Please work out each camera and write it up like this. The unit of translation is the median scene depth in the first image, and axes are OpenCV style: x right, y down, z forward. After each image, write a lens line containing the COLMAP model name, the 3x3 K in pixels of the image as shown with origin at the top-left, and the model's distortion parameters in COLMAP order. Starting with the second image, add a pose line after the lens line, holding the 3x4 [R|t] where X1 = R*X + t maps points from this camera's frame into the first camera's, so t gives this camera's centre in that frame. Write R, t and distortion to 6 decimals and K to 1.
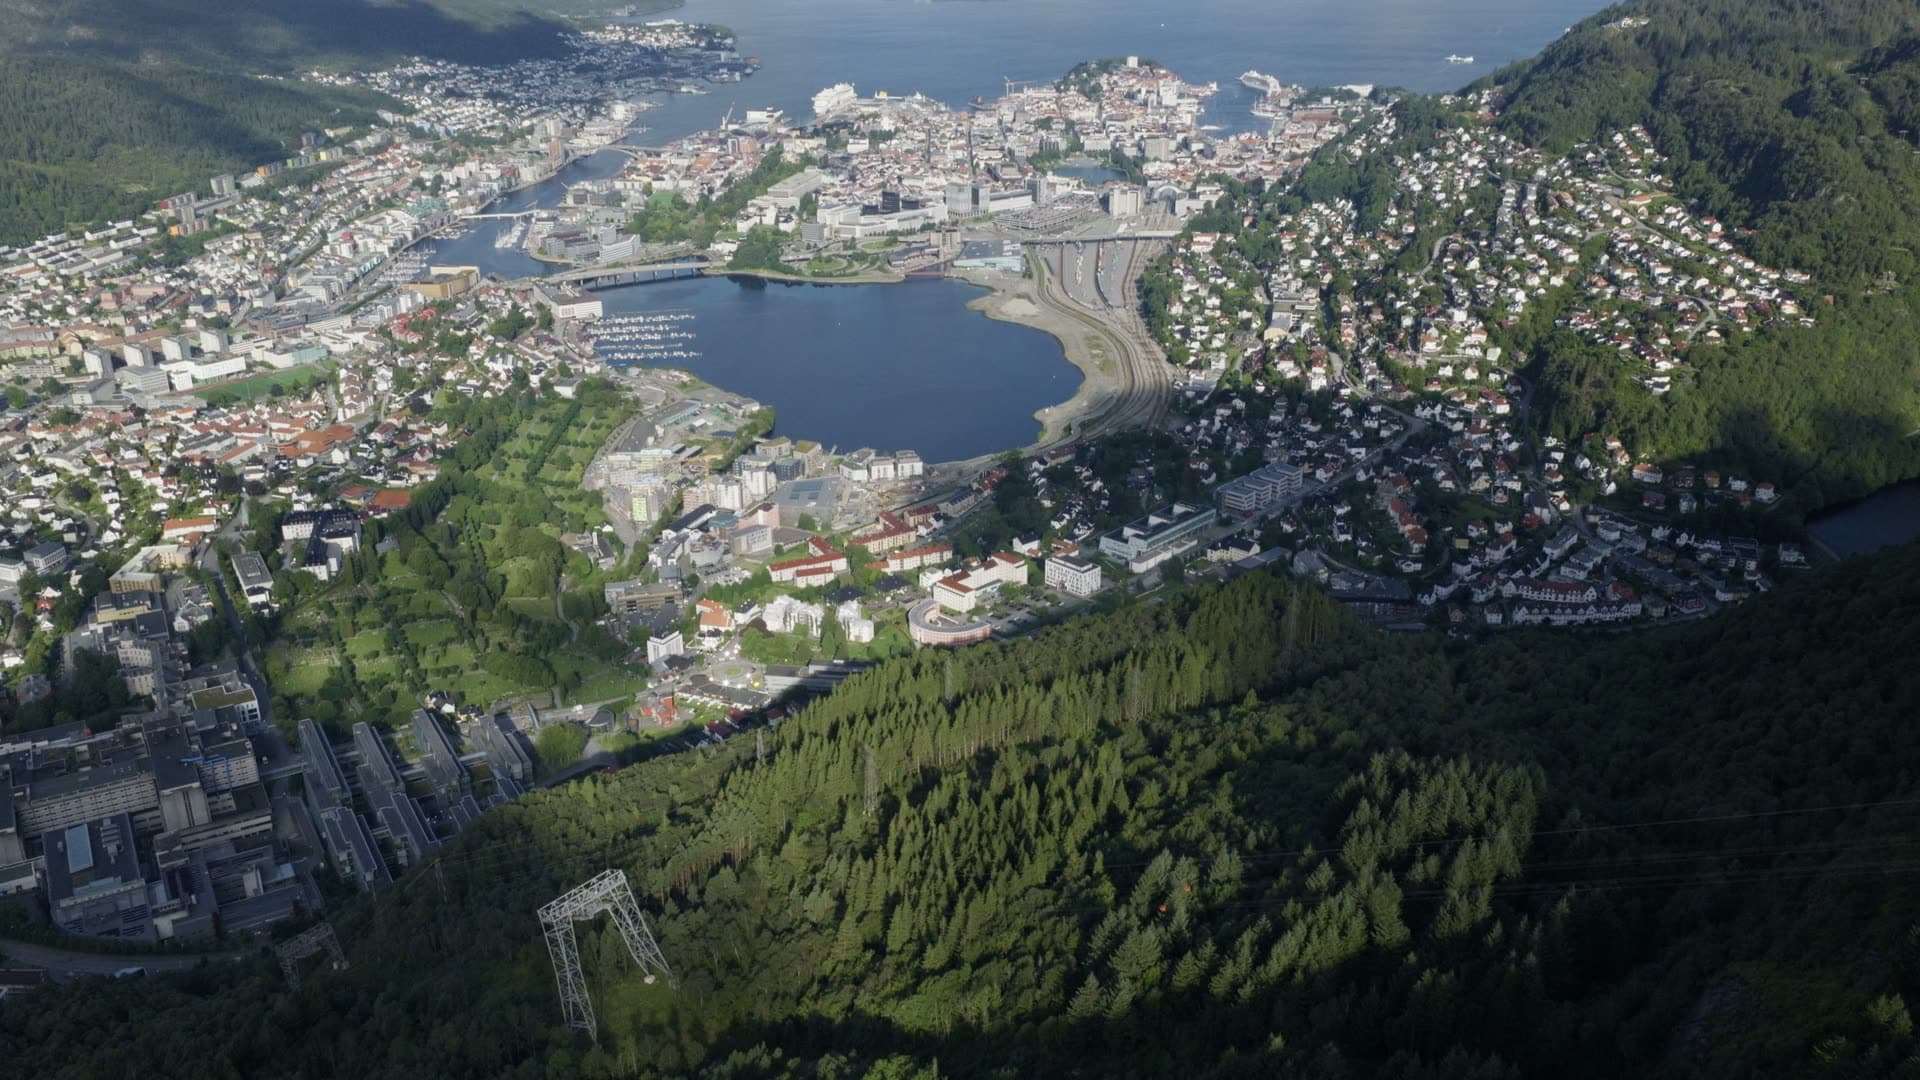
lens RADIAL K [[1632.7, 0, 964.2], [0, 1632.7, 552.5], [0, 0, 1]] dist [-0.015895, 0.053643]
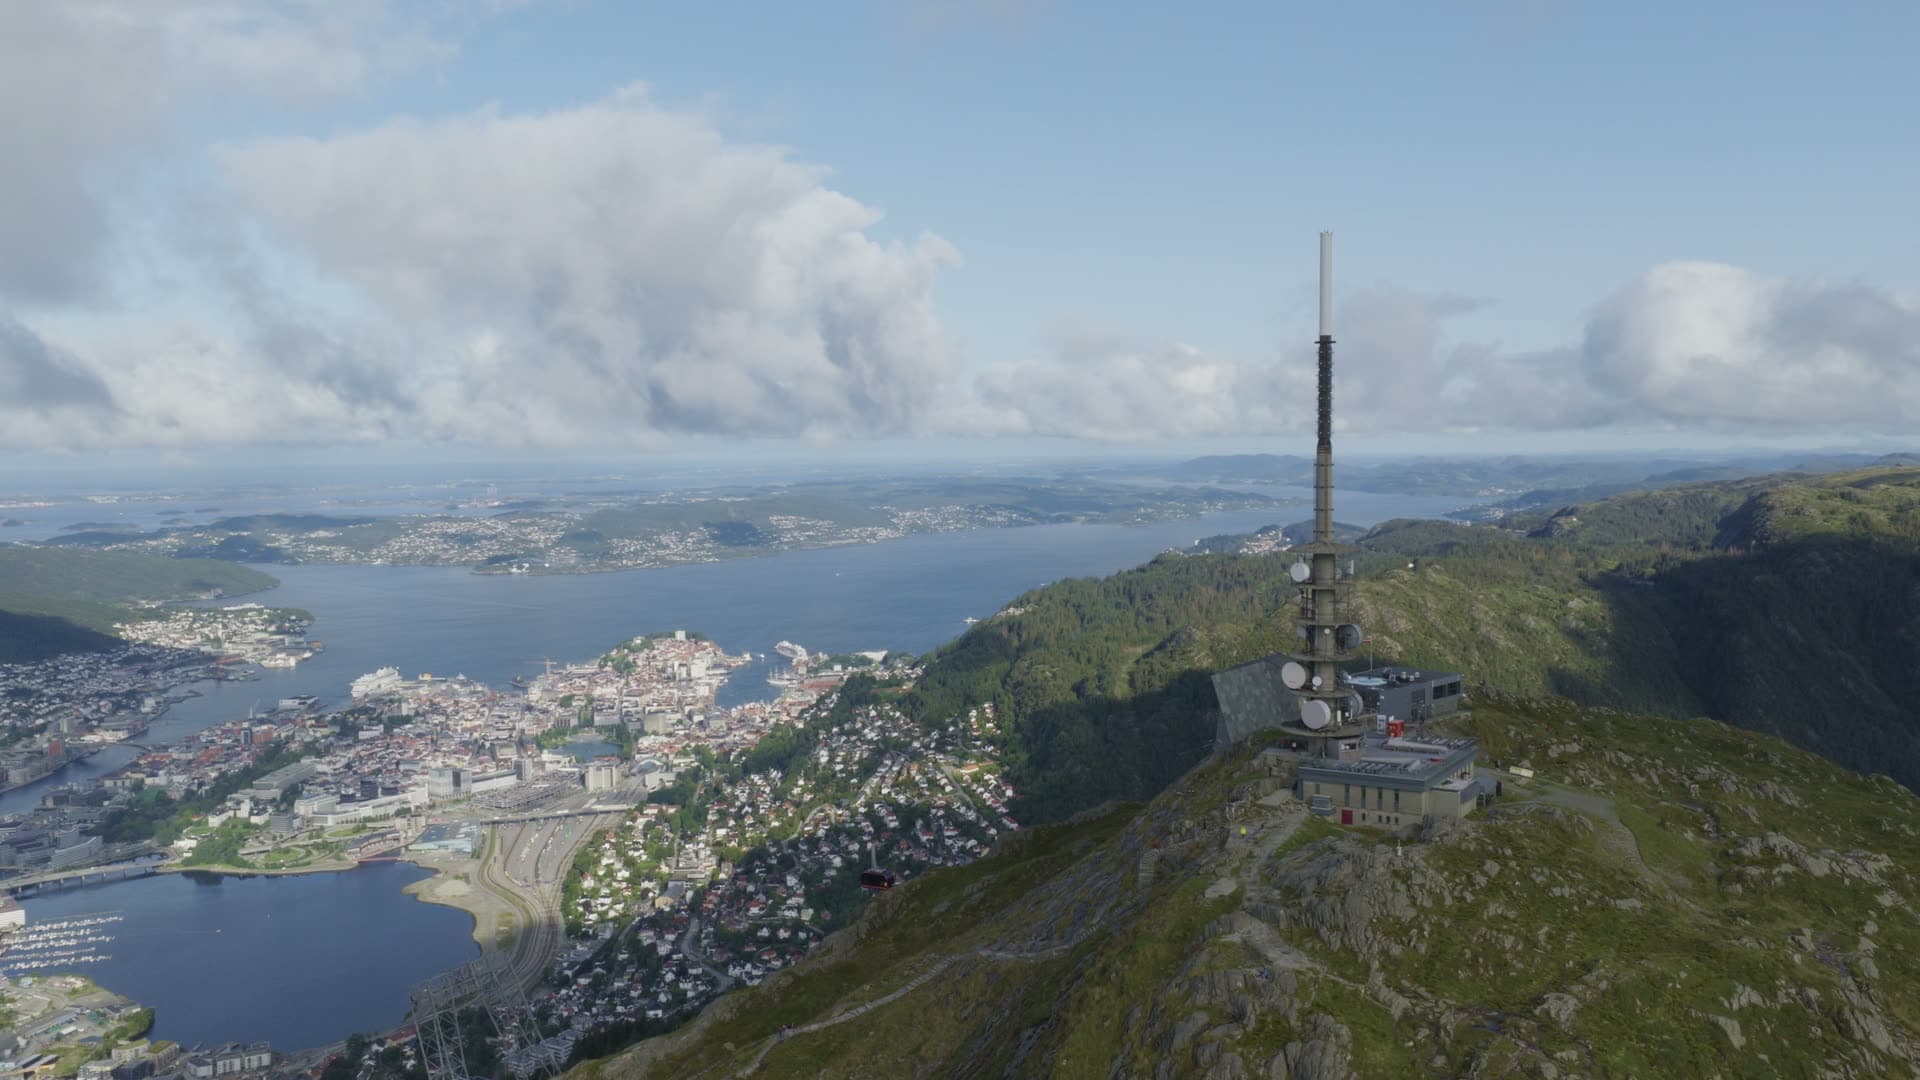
lens RADIAL K [[1632.7, 0, 962.7], [0, 1632.7, 546.2], [0, 0, 1]] dist [-0.015895, 0.053643]
pose [[0.979419, -0.020870, 0.200754, 0.141316], [0.084734, 0.945259, -0.315127, 0.004433], [-0.183188, 0.325652, 0.927574, -0.129036]]
